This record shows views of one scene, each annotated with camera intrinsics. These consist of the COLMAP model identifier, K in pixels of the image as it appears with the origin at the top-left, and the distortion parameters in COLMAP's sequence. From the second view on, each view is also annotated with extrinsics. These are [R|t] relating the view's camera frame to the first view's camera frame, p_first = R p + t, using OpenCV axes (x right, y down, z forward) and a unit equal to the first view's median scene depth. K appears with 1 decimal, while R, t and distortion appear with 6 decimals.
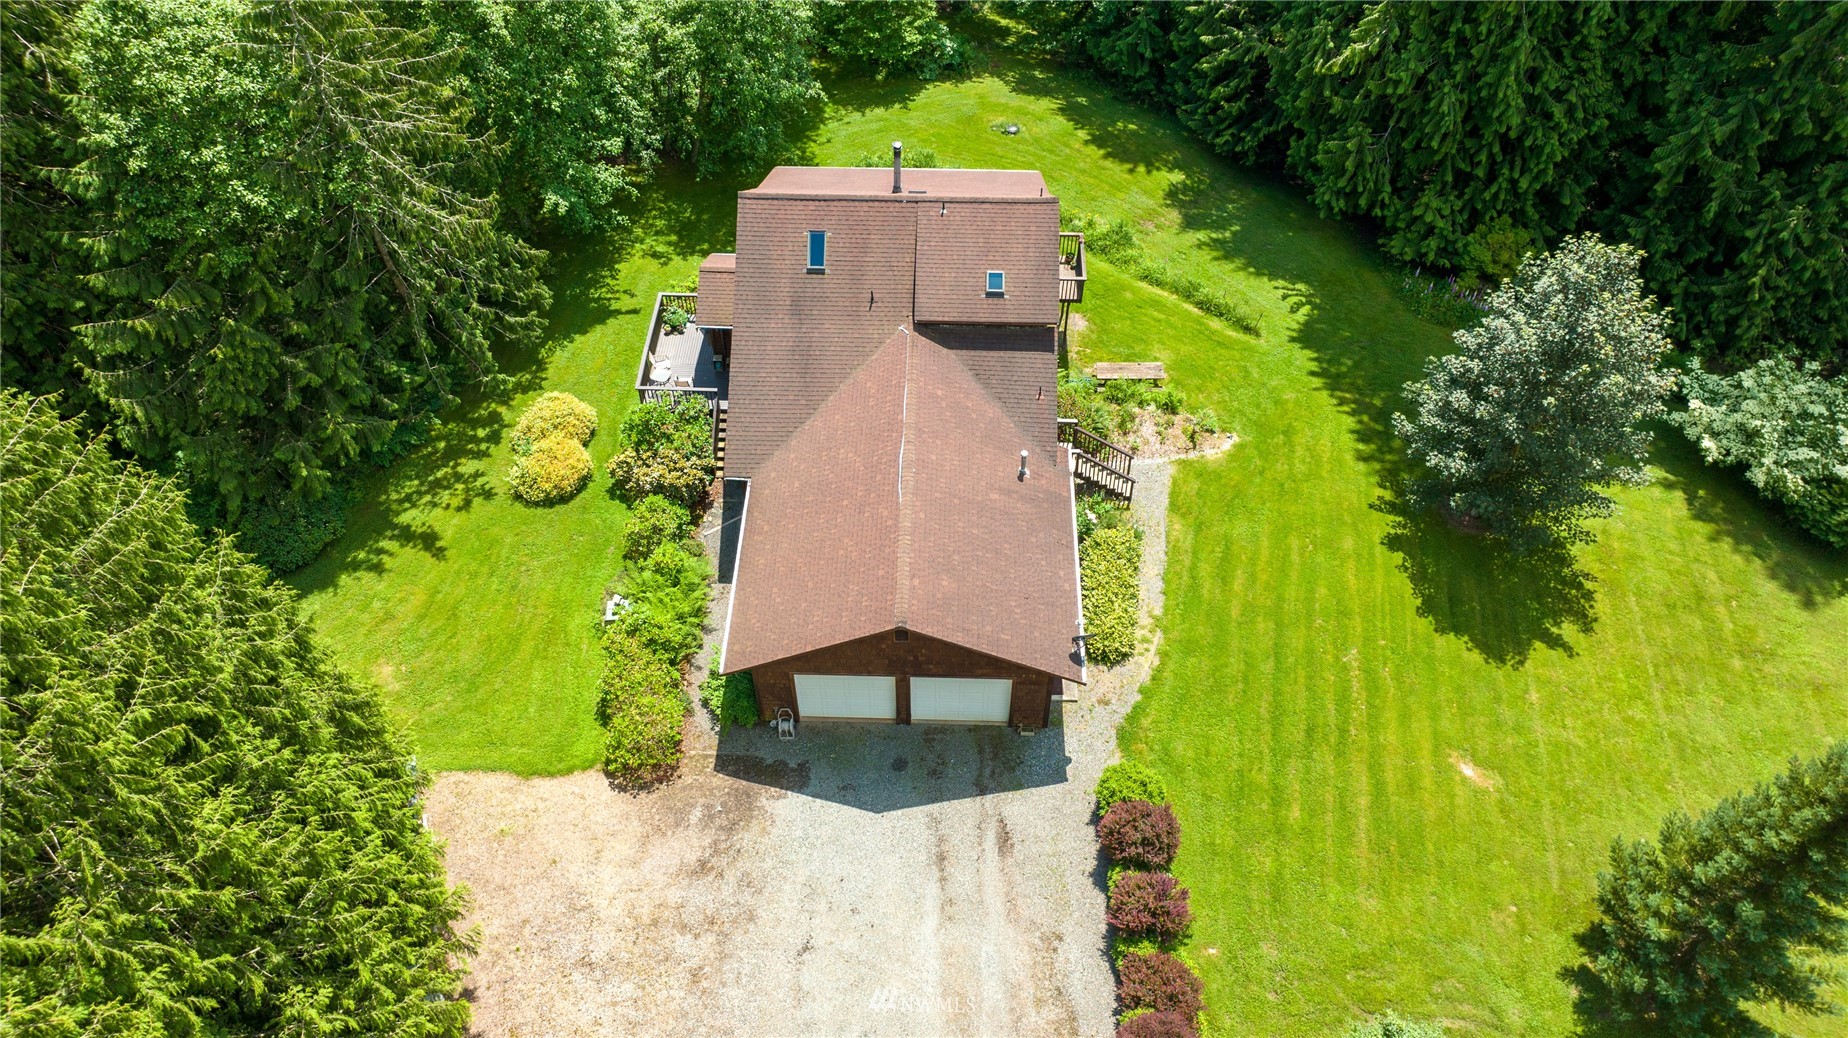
lens RADIAL K [[1300.5, 0, 924.4], [0, 1300.5, 519.3], [0, 0, 1]] dist [-0.023563, -0.001152]
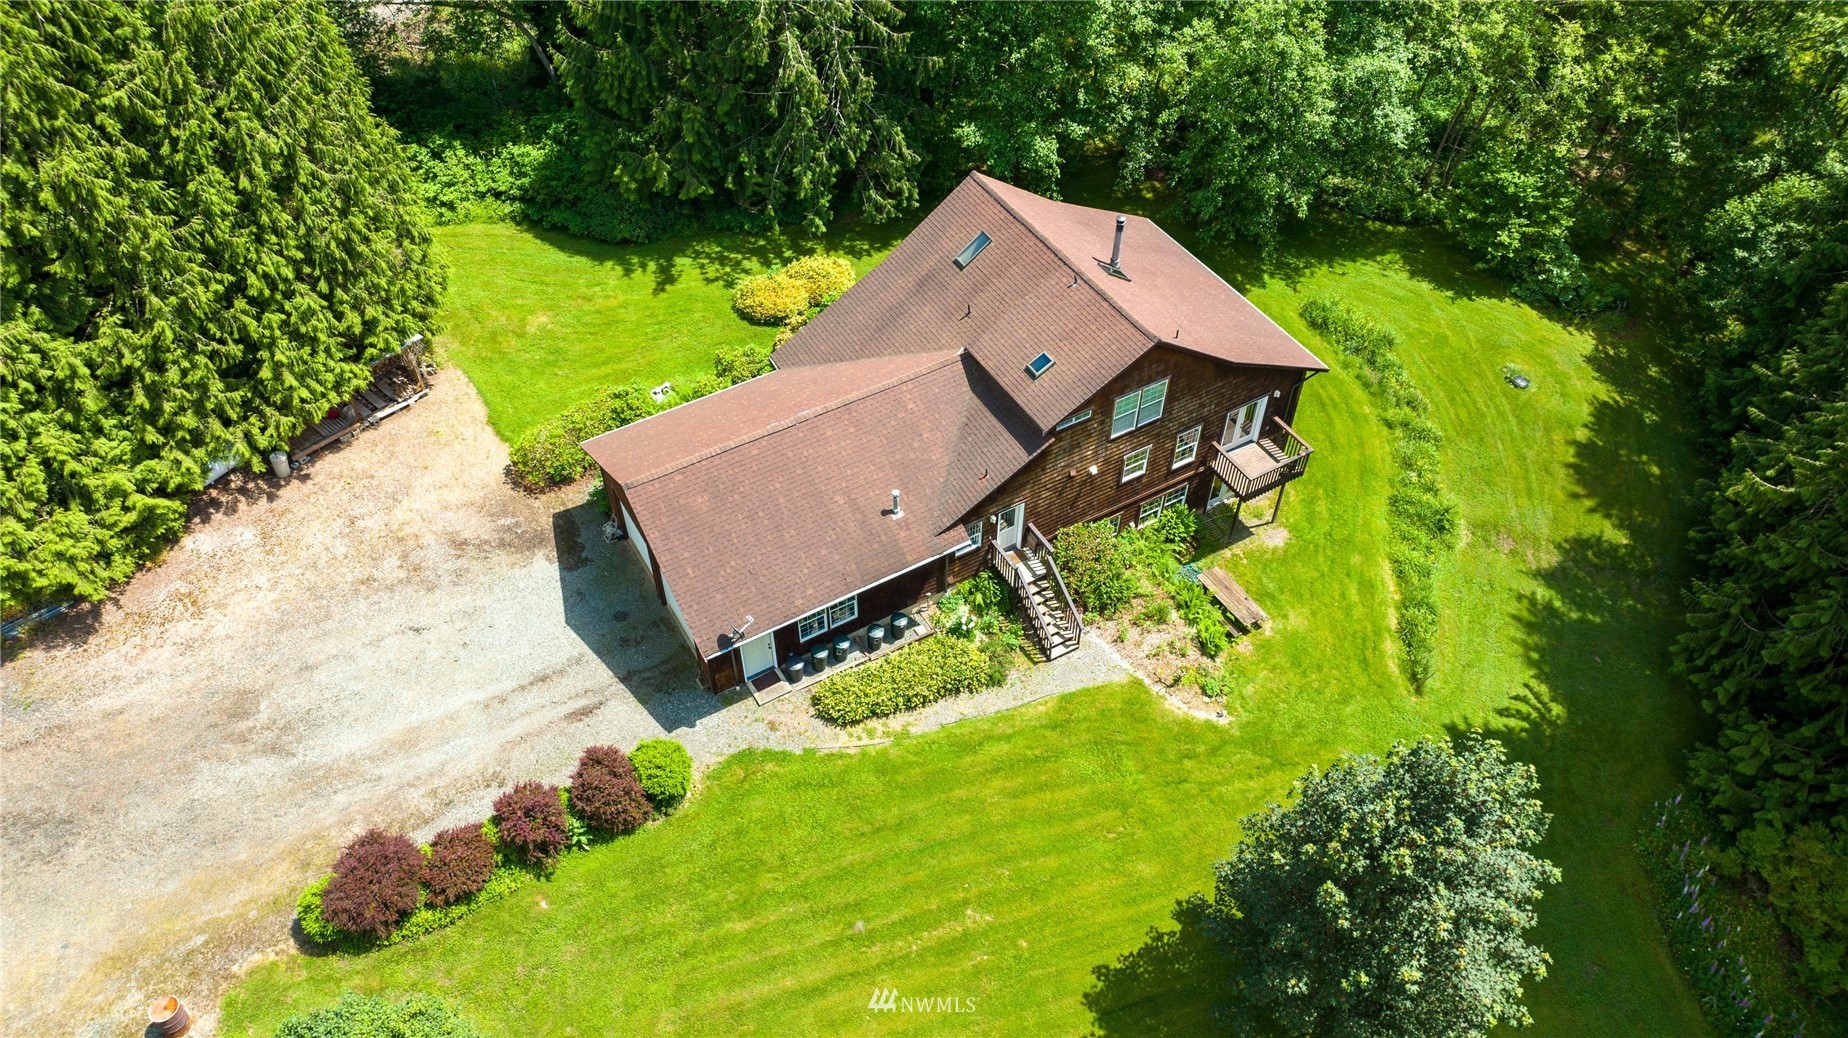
lens RADIAL K [[1300.5, 0, 924.3], [0, 1300.5, 519.0], [0, 0, 1]] dist [-0.023563, -0.001152]
pose [[0.530313, 0.624220, -0.573688, 0.626880], [-0.651396, 0.733109, 0.195536, -0.228551], [0.542633, 0.270003, 0.795391, 0.218388]]
